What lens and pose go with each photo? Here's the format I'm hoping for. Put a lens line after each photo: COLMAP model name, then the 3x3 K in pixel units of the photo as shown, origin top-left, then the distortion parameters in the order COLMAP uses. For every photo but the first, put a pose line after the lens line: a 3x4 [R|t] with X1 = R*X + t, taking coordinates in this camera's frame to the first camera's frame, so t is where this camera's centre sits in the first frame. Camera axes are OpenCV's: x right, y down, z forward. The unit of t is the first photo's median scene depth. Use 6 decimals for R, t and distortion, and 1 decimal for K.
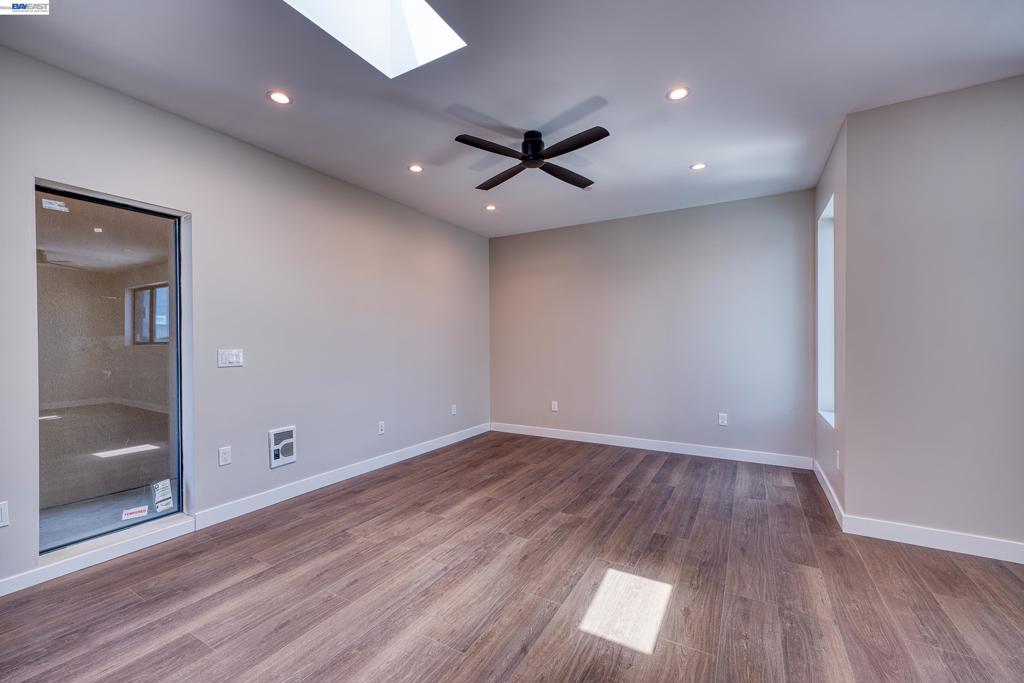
lens RADIAL K [[415.2, 0, 512.1], [0, 415.2, 342.6], [0, 0, 1]] dist [-0.000543, 0.000029]
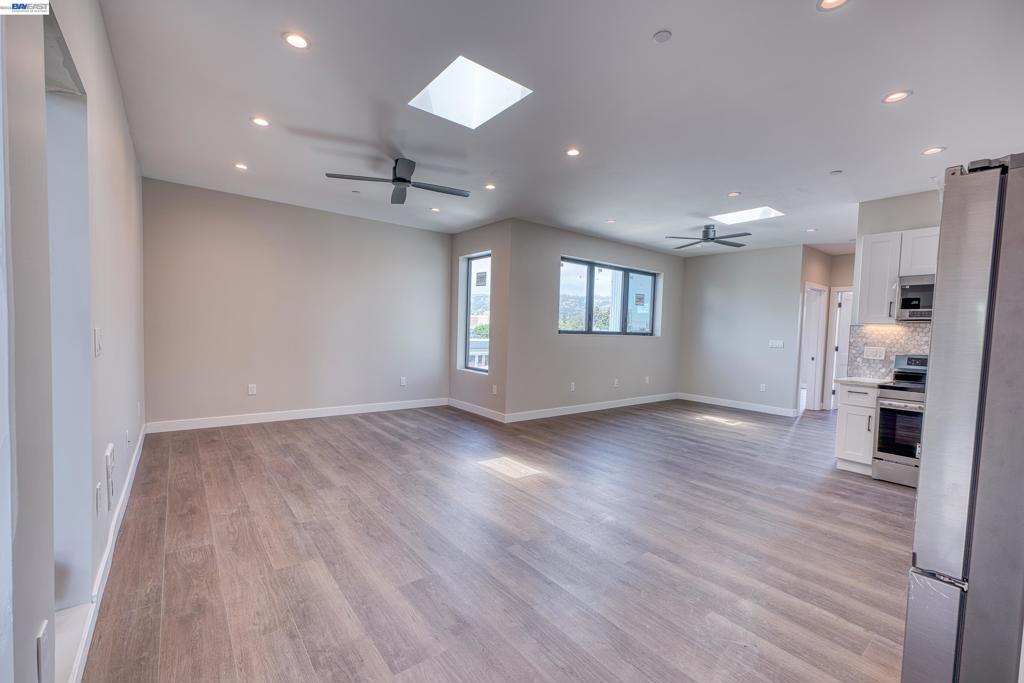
lens RADIAL K [[430.2, 0, 508.2], [0, 430.2, 347.5], [0, 0, 1]] dist [-0.002690, -0.000136]
pose [[0.376350, -0.026251, 0.926105, -1.043097], [-0.033323, 0.998568, 0.041847, -0.003191], [-0.925878, -0.046609, 0.374937, 0.192645]]
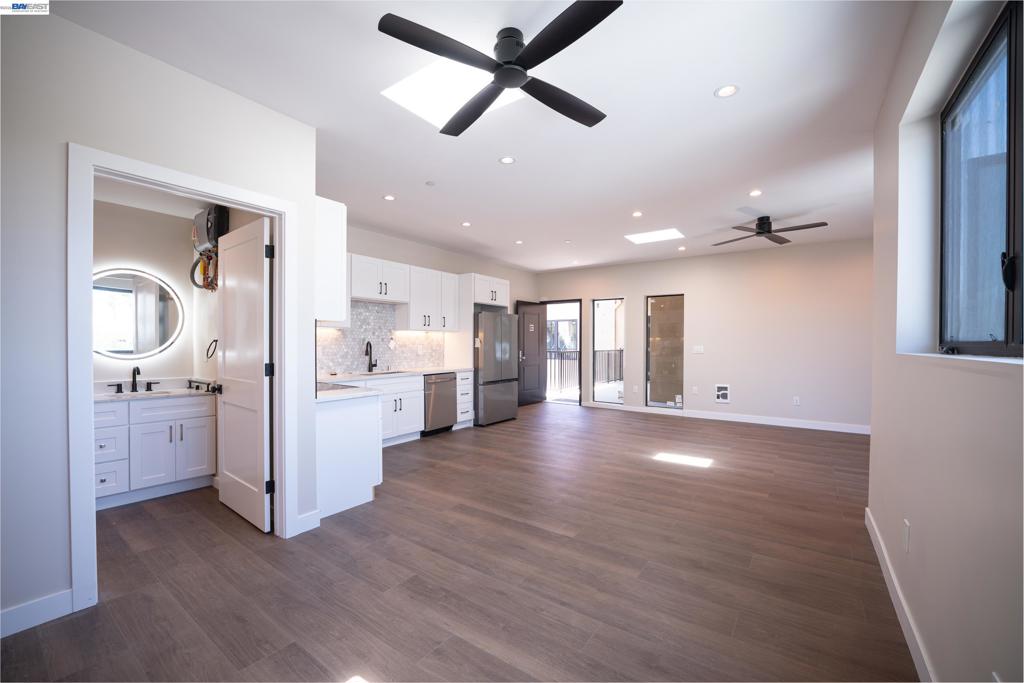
lens RADIAL K [[415.2, 0, 512.1], [0, 415.2, 342.6], [0, 0, 1]] dist [-0.000543, 0.000029]
pose [[-0.097016, 0.001435, -0.995282, 1.771316], [-0.002574, 0.999995, 0.001693, -0.006426], [0.995280, 0.002726, -0.097011, 0.175845]]
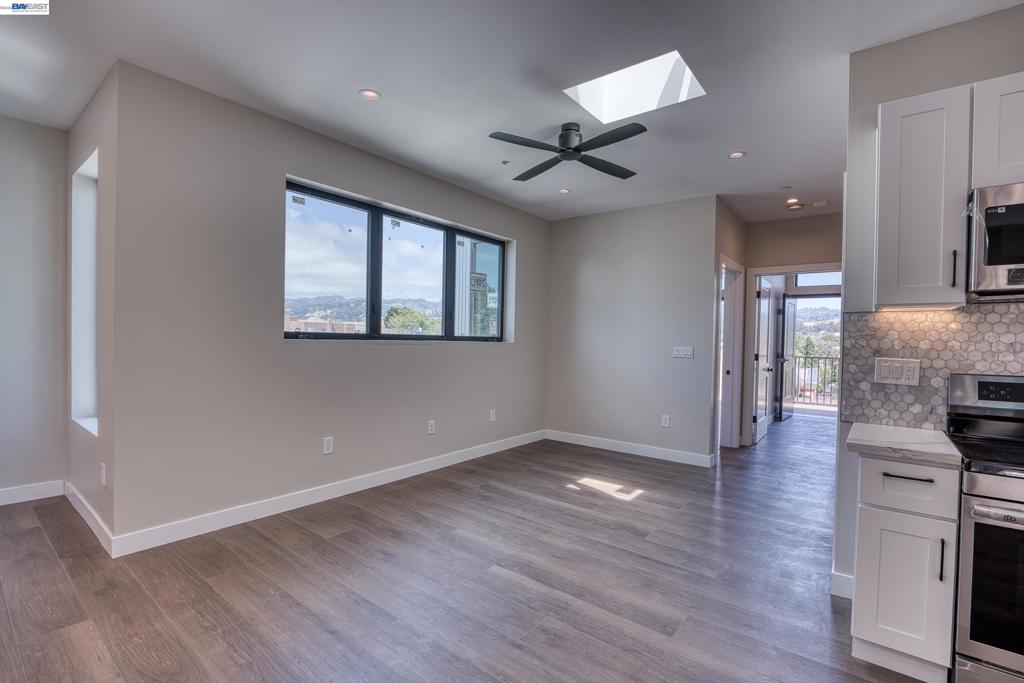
lens RADIAL K [[467.2, 0, 508.4], [0, 467.2, 346.0], [0, 0, 1]] dist [-0.034232, 0.006454]
pose [[0.145831, -0.008393, 0.989274, 0.011349], [-0.021722, 0.999696, 0.011683, 0.000797], [-0.989071, -0.023193, 0.145604, 0.079608]]
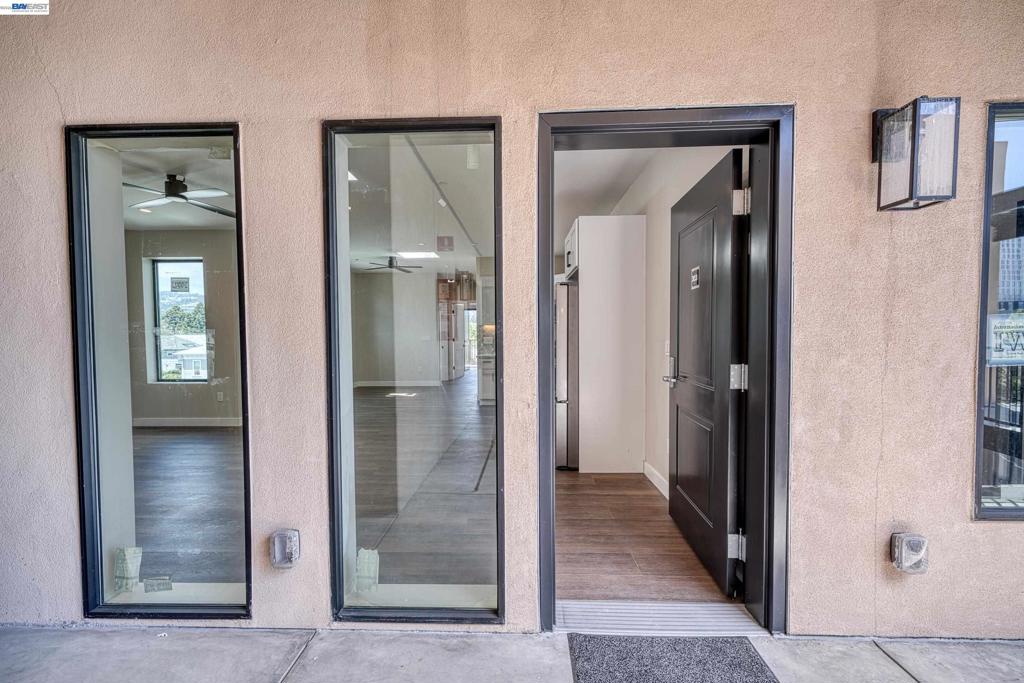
lens RADIAL K [[415.2, 0, 512.1], [0, 415.2, 342.6], [0, 0, 1]] dist [-0.000543, 0.000029]
pose [[-0.482842, -0.011972, 0.875626, -1.592817], [0.009907, 0.999768, 0.019132, 0.001317], [-0.875651, 0.017913, -0.482611, 0.728043]]
